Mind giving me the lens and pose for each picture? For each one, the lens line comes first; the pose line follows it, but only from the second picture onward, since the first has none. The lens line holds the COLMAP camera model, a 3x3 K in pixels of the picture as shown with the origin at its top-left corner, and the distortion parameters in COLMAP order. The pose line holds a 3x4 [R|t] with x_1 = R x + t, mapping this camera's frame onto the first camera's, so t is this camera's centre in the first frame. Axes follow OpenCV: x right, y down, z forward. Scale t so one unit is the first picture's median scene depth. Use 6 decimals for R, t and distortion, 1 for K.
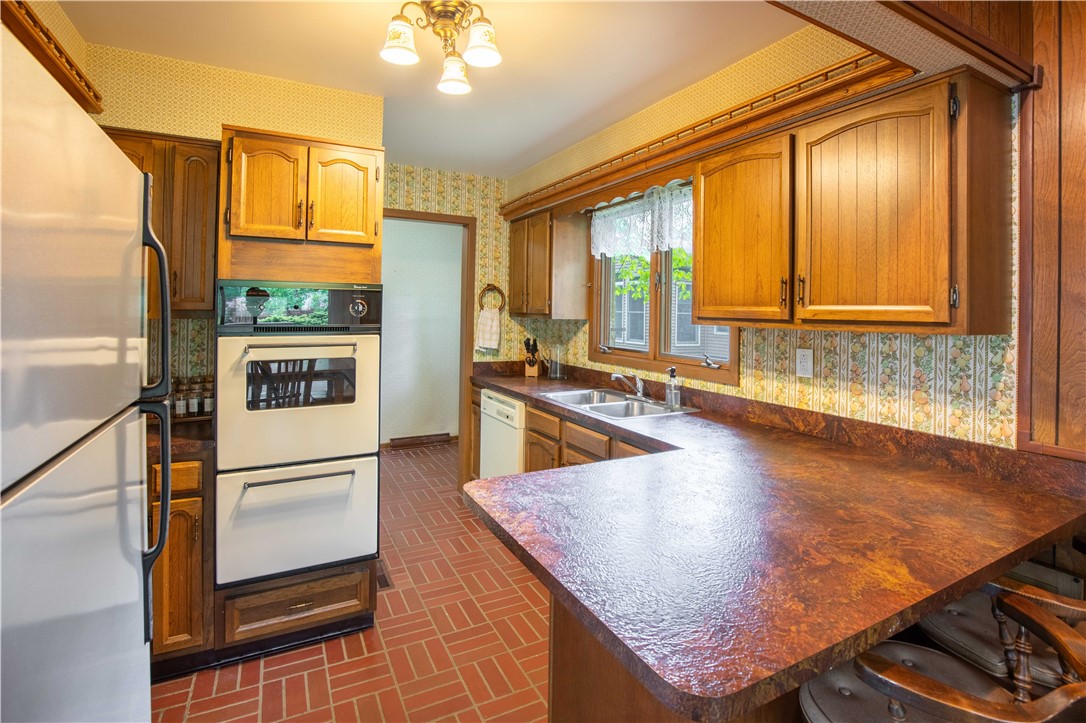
lens RADIAL K [[519.9, 0, 541.8], [0, 519.9, 308.2], [0, 0, 1]] dist [-0.025105, 0.000746]
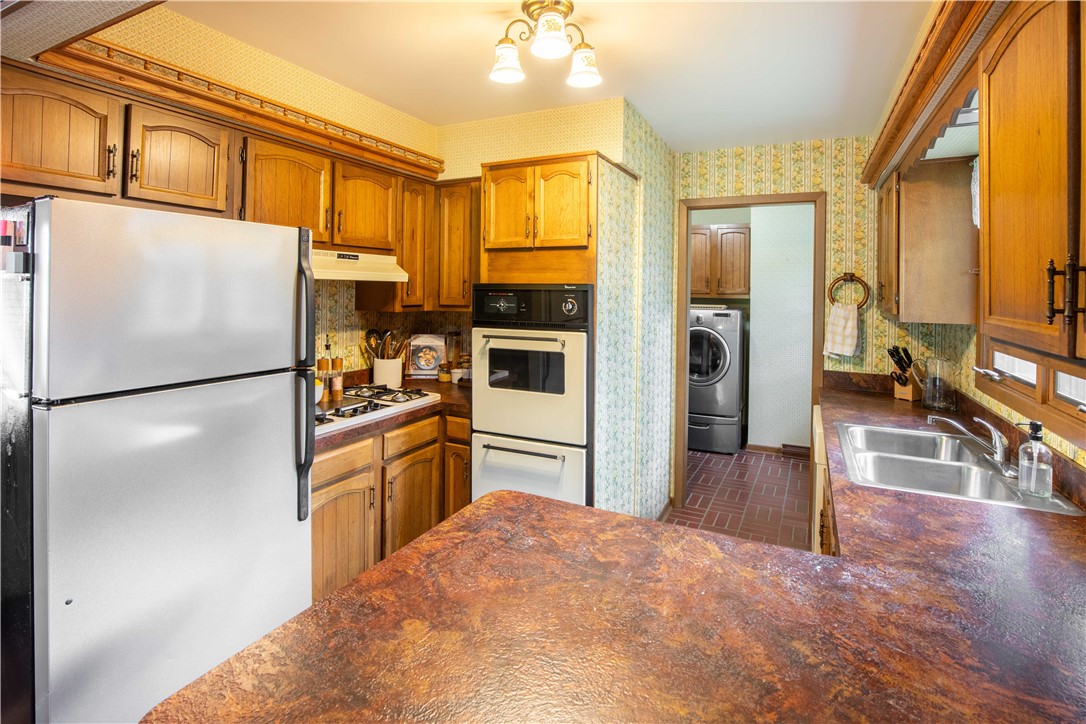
lens RADIAL K [[519.9, 0, 553.0], [0, 519.9, 288.4], [0, 0, 1]] dist [-0.025105, 0.000746]
pose [[0.589214, -0.006623, -0.807950, 0.486729], [-0.002177, 0.999950, -0.009785, -0.026997], [0.807974, 0.007525, 0.589170, 0.334014]]
